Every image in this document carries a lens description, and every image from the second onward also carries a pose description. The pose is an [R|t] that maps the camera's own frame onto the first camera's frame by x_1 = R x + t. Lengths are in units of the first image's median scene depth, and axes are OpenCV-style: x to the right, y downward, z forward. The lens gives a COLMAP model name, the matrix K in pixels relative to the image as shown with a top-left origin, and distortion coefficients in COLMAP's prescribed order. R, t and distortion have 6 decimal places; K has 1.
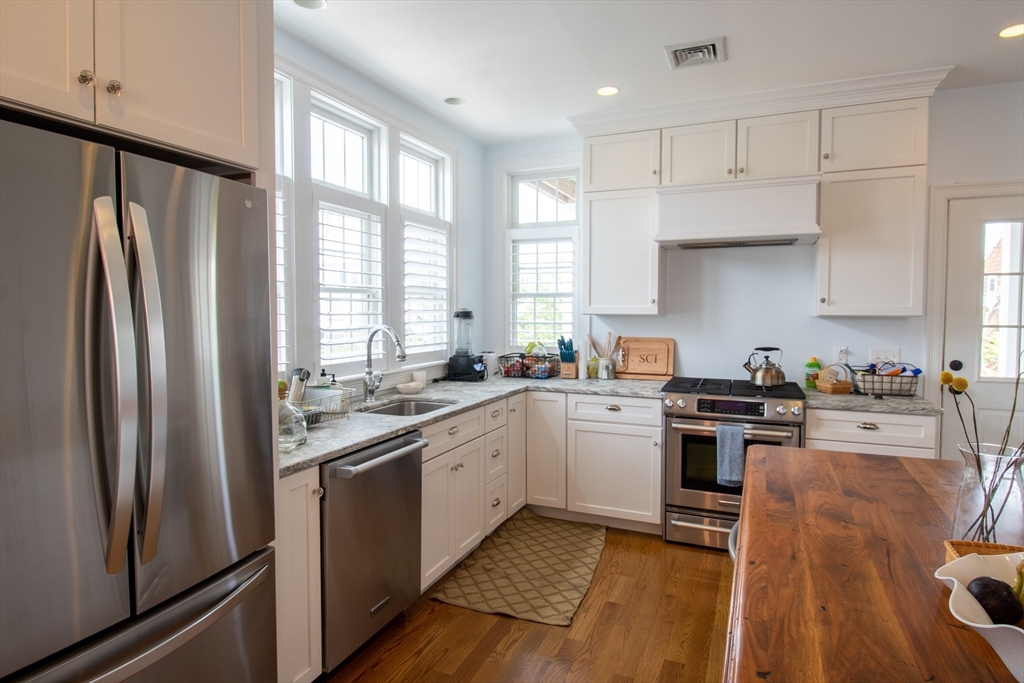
lens RADIAL K [[561.2, 0, 517.4], [0, 561.2, 330.3], [0, 0, 1]] dist [-0.003683, -0.001593]
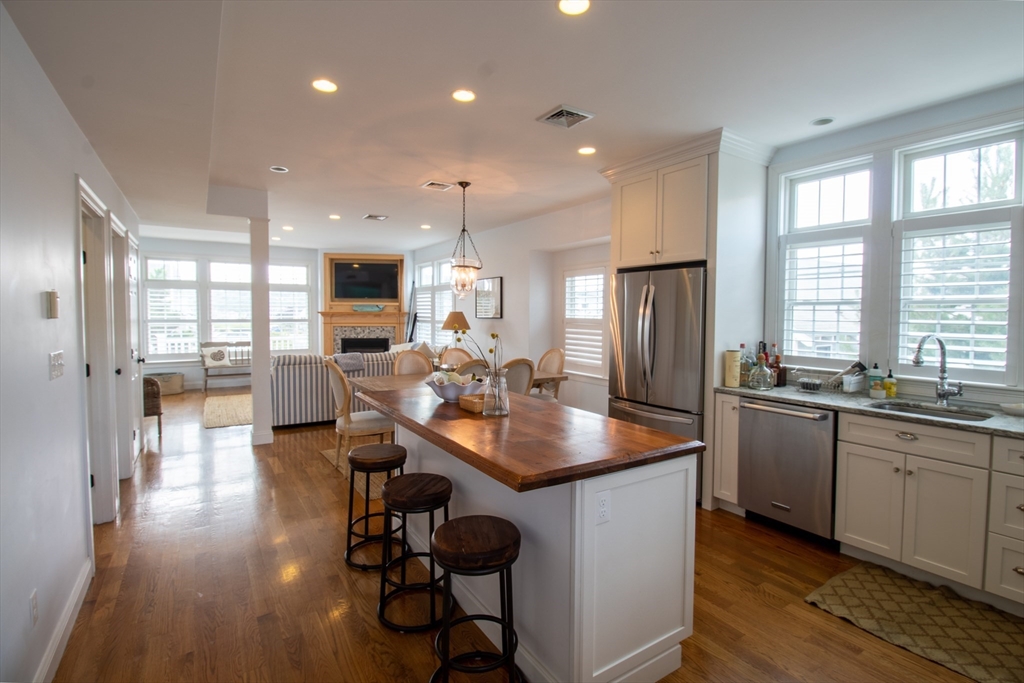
lens RADIAL K [[489.4, 0, 515.8], [0, 489.4, 333.0], [0, 0, 1]] dist [-0.002860, -0.000337]
pose [[-0.560720, 0.022575, -0.827697, 0.859869], [-0.047633, 0.997093, 0.059464, -0.024333], [0.826634, 0.072769, -0.558015, 0.740444]]
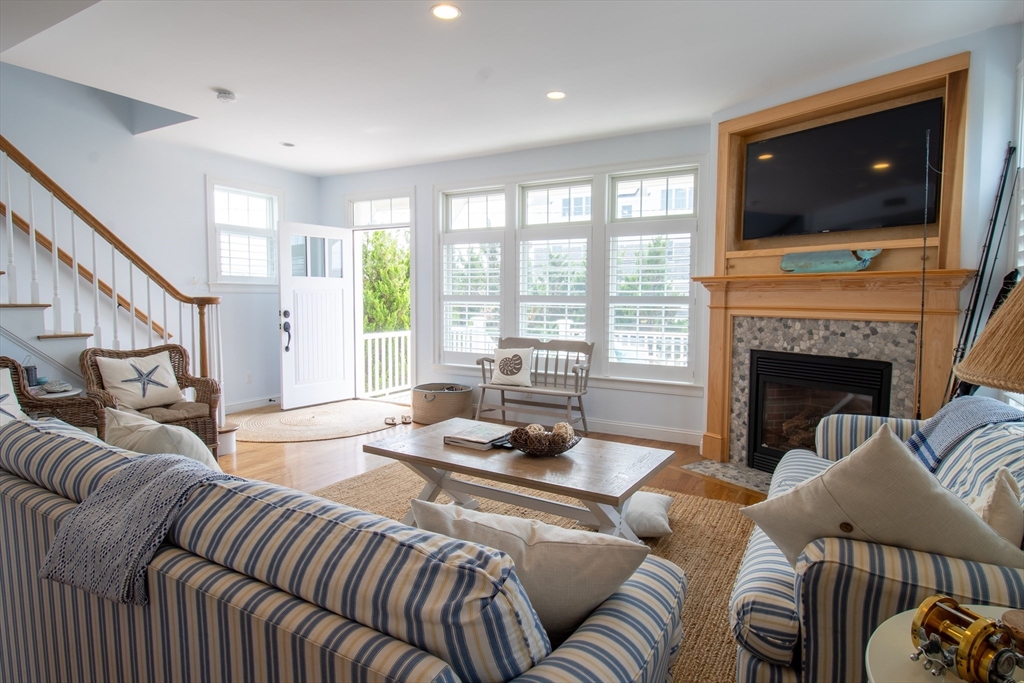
lens RADIAL K [[561.2, 0, 517.4], [0, 561.2, 330.3], [0, 0, 1]] dist [-0.003683, -0.001593]
pose [[-0.992288, -0.021893, 0.122001, -0.608140], [-0.008750, 0.994195, 0.107240, 0.062287], [-0.123641, 0.105346, -0.986719, -0.480590]]
